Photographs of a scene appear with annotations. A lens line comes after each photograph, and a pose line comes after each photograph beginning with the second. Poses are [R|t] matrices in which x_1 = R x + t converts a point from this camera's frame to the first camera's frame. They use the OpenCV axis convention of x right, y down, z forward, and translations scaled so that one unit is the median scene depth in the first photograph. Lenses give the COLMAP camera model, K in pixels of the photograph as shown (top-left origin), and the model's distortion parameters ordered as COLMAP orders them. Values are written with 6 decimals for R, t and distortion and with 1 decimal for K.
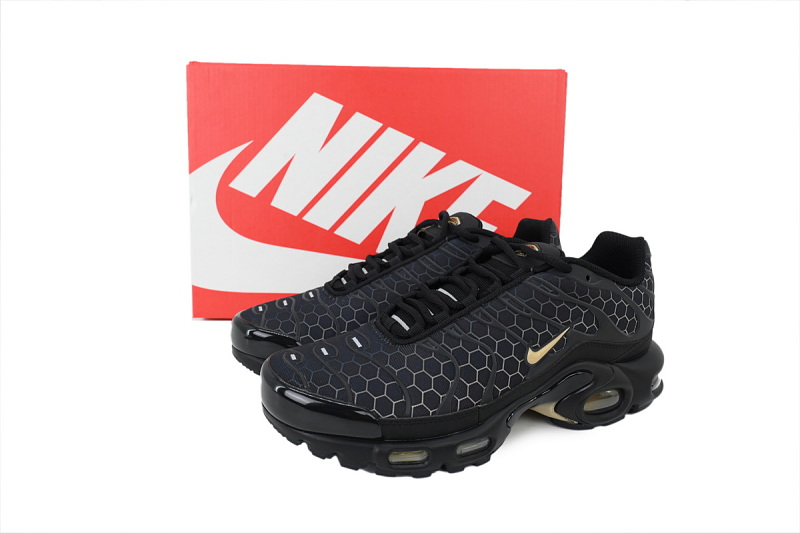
lens RADIAL K [[558.4, 0, 400.0], [0, 558.4, 266.5], [0, 0, 1]] dist [0.001280, -0.000665]
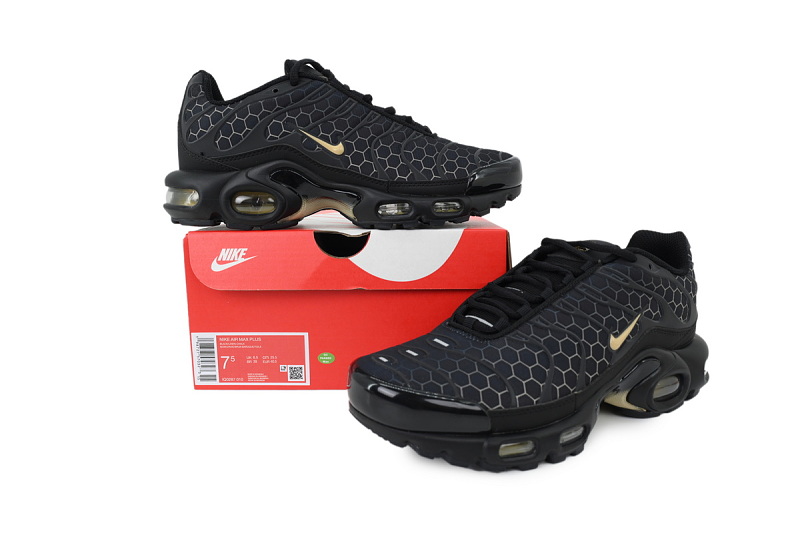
lens RADIAL K [[558.4, 0, 400.0], [0, 558.4, 266.5], [0, 0, 1]] dist [0.001280, -0.000665]
pose [[0.989569, -0.047444, 0.136021, -0.286479], [0.060273, 0.993951, -0.091804, 0.092105], [-0.130843, 0.099045, 0.986443, 0.021120]]
